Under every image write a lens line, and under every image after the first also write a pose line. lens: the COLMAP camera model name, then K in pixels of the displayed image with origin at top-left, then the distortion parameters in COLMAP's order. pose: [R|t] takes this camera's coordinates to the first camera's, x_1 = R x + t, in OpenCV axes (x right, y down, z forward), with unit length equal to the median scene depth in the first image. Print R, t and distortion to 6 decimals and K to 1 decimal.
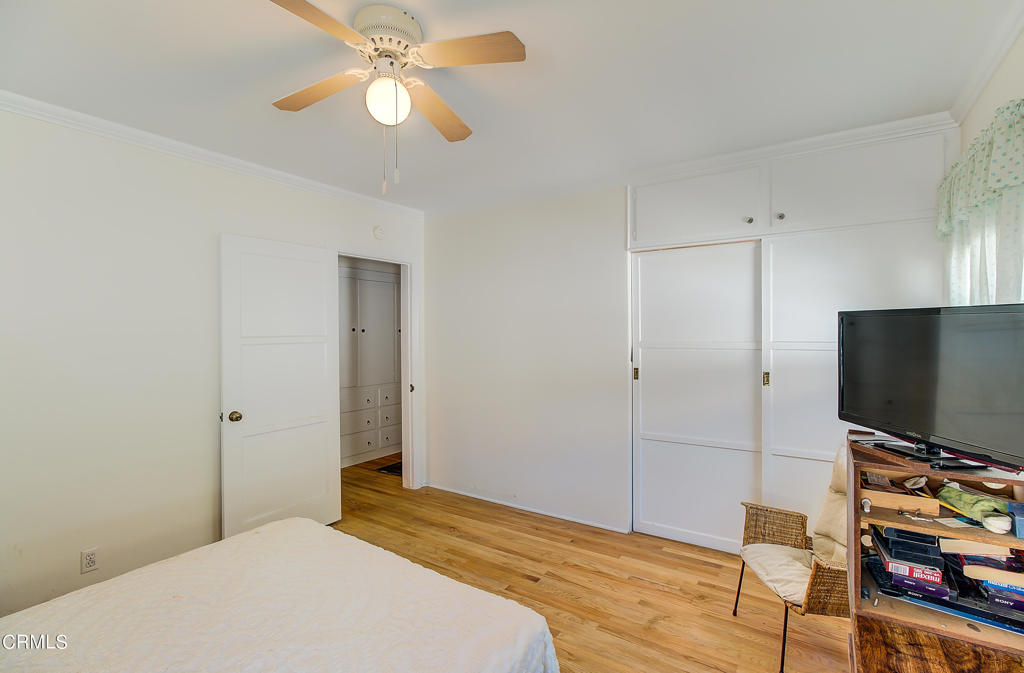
lens RADIAL K [[466.7, 0, 529.0], [0, 466.7, 331.3], [0, 0, 1]] dist [-0.018625, 0.013867]
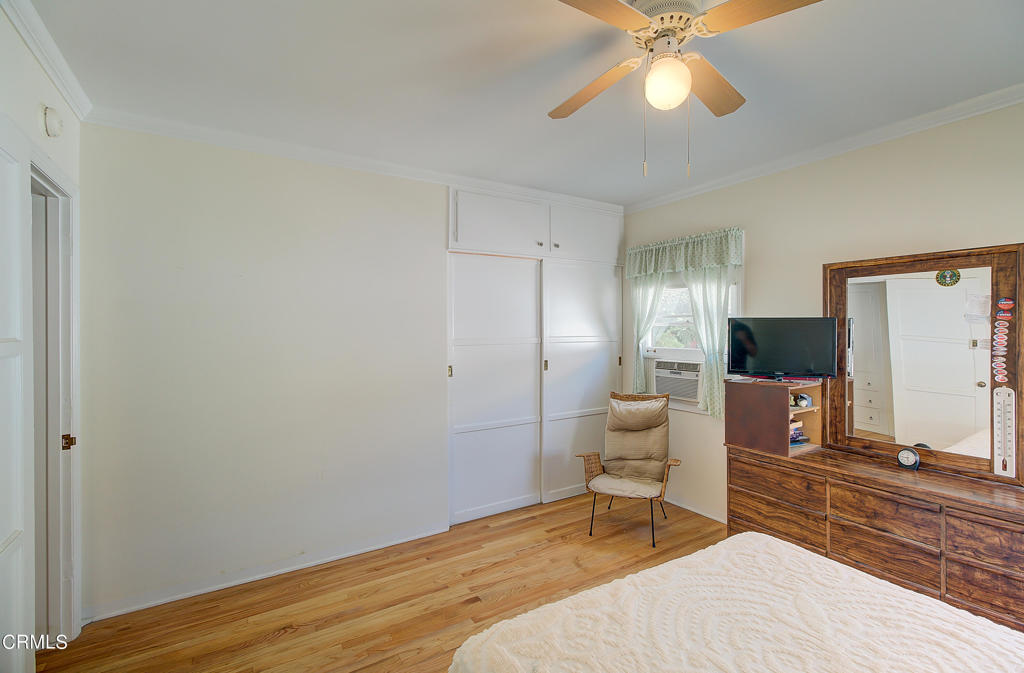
lens RADIAL K [[466.7, 0, 529.0], [0, 466.7, 331.3], [0, 0, 1]] dist [-0.018625, 0.013867]
pose [[0.408381, -0.003282, 0.912805, -0.706570], [-0.003041, 0.999983, 0.004956, -0.000956], [-0.912806, -0.004800, 0.408365, 0.481121]]
